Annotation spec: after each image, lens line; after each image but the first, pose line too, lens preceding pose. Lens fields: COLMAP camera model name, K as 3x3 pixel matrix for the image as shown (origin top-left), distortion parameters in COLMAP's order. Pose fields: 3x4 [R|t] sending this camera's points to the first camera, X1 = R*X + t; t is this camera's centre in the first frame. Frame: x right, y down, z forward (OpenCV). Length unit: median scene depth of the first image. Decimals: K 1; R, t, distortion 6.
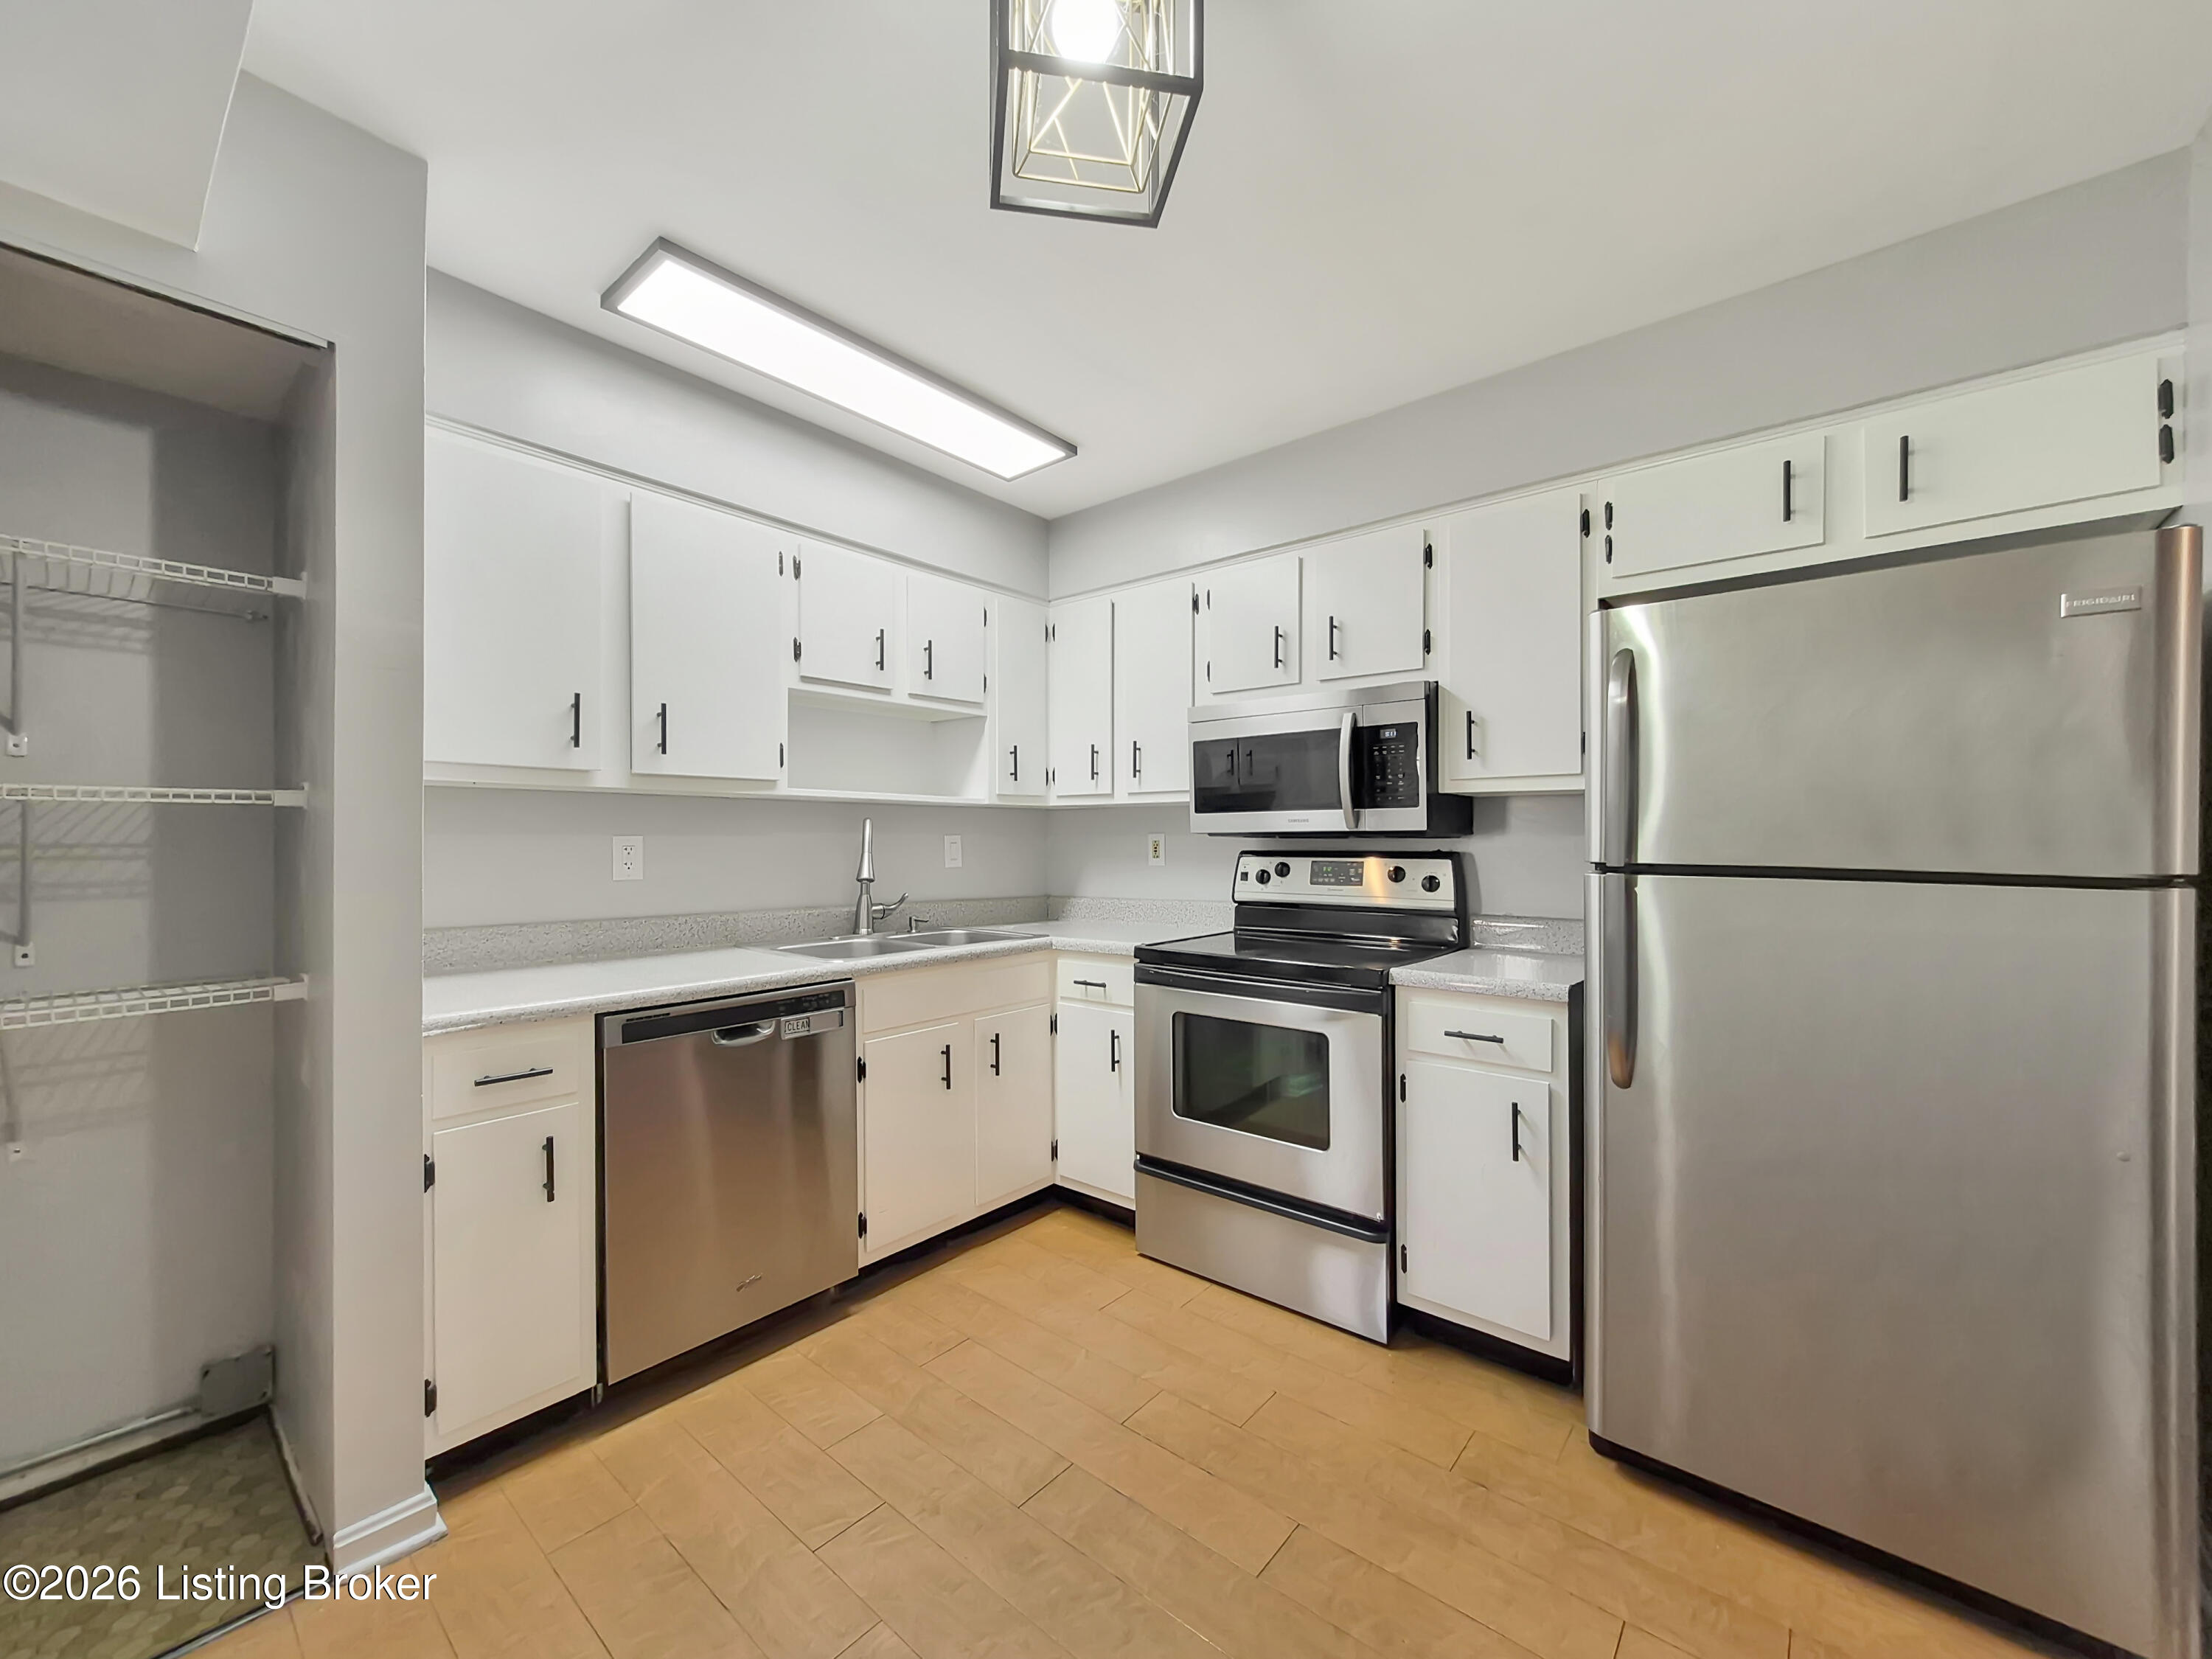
lens RADIAL K [[860.3, 0, 1106.0], [0, 860.3, 829.5], [0, 0, 1]] dist [0.000495, -0.000412]
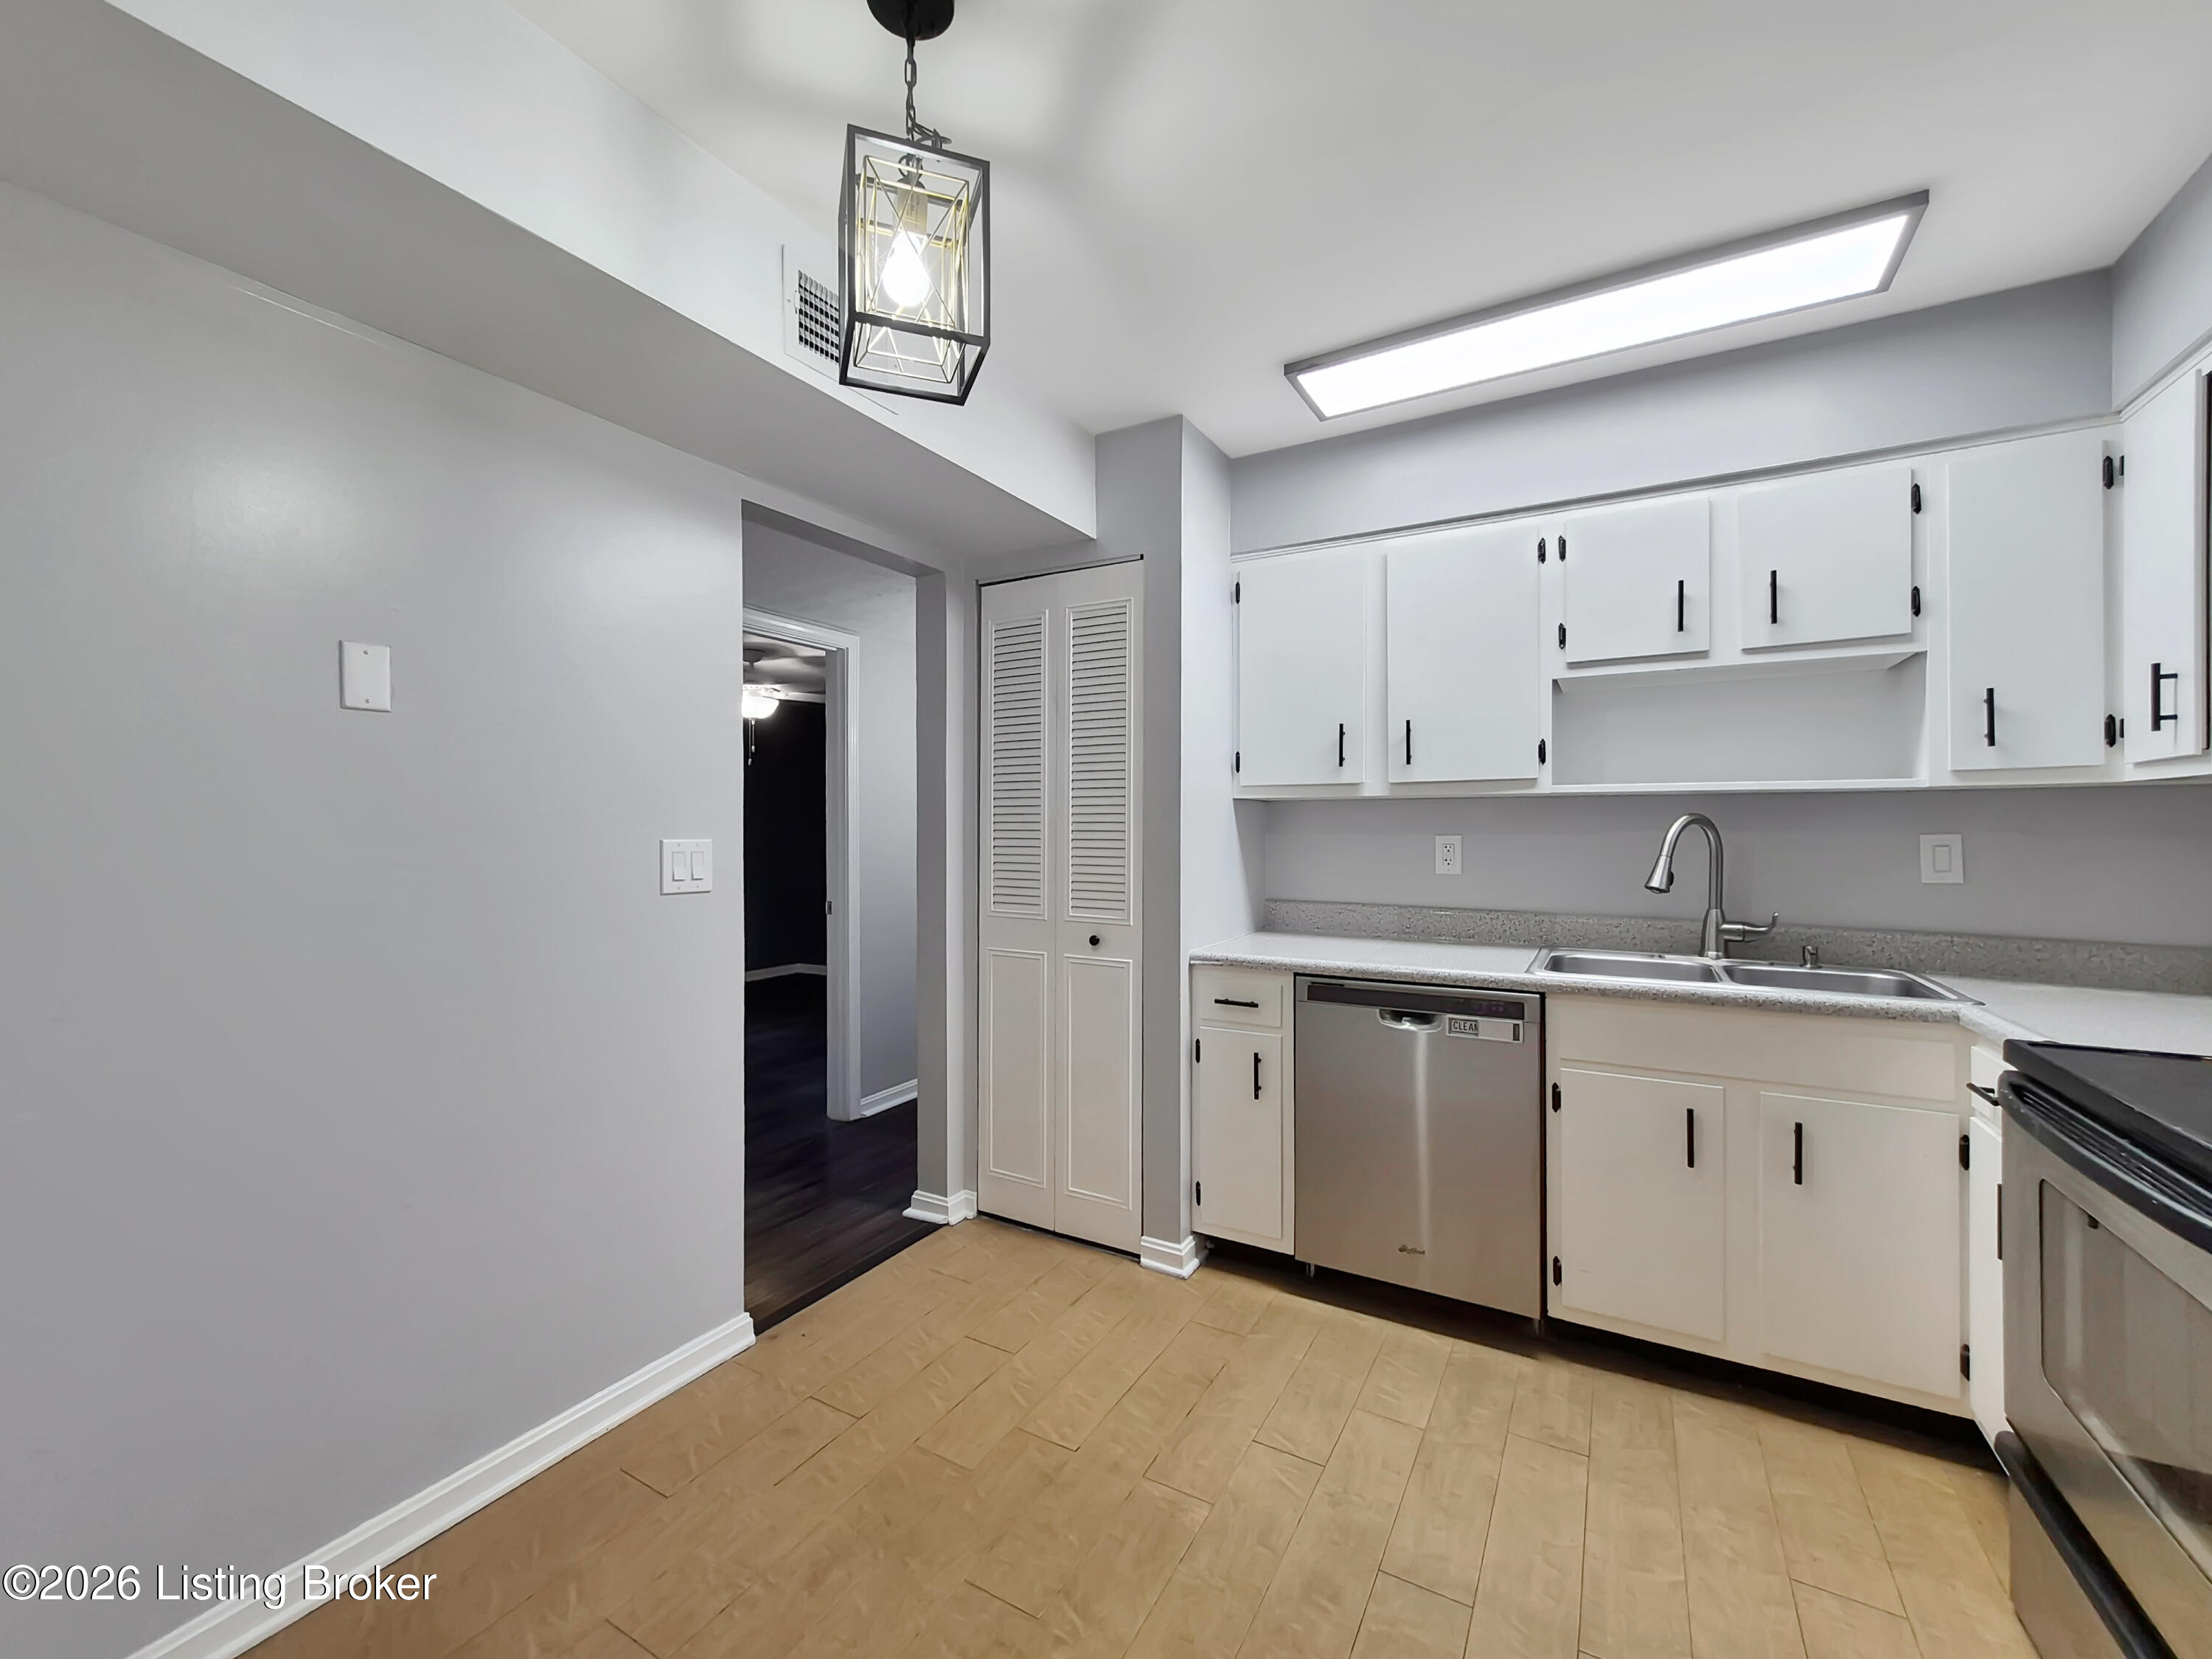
lens RADIAL K [[881.5, 0, 1116.0], [0, 881.5, 824.8], [0, 0, 1]] dist [0.001249, -0.000491]
pose [[0.198931, -0.006719, -0.979990, 0.494004], [0.009327, 0.999944, -0.004962, -0.004687], [0.979969, -0.008153, 0.198983, 0.347054]]
